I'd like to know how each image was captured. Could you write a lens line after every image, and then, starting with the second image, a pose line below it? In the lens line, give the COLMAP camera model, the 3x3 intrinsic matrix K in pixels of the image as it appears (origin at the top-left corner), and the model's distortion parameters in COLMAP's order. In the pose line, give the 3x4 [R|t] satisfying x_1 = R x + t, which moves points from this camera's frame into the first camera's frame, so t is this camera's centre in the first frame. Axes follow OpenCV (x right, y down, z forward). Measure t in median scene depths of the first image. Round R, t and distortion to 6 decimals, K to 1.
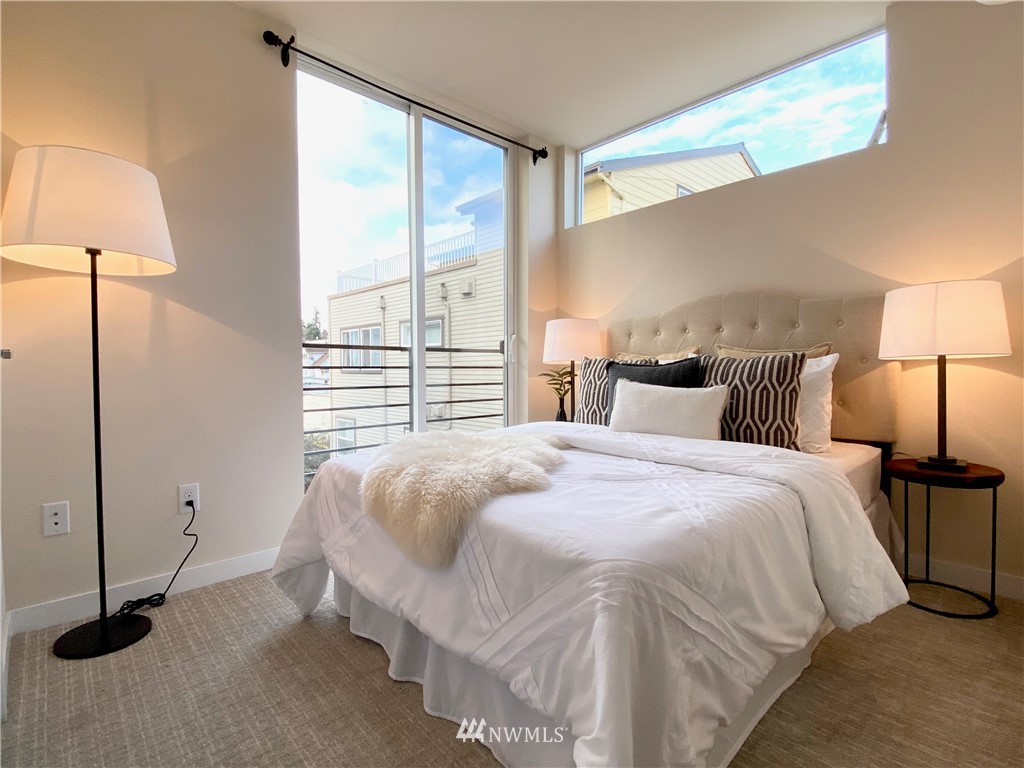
lens RADIAL K [[489.9, 0, 512.0], [0, 489.9, 384.0], [0, 0, 1]] dist [0.000499, 0.000048]
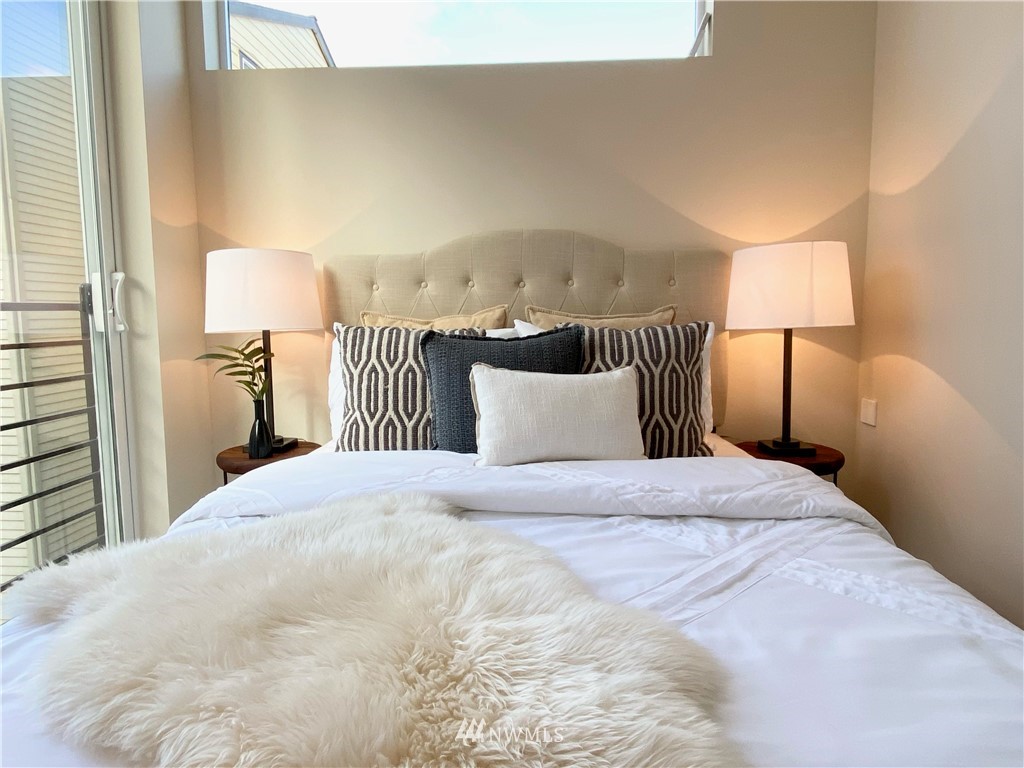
lens RADIAL K [[713.5, 0, 512.0], [0, 713.5, 384.0], [0, 0, 1]] dist [0.006510, 0.000492]
pose [[0.723042, -0.042848, 0.689474, -0.233464], [0.023080, 0.999016, 0.037882, -0.011552], [-0.690419, -0.011478, 0.723319, 0.288575]]
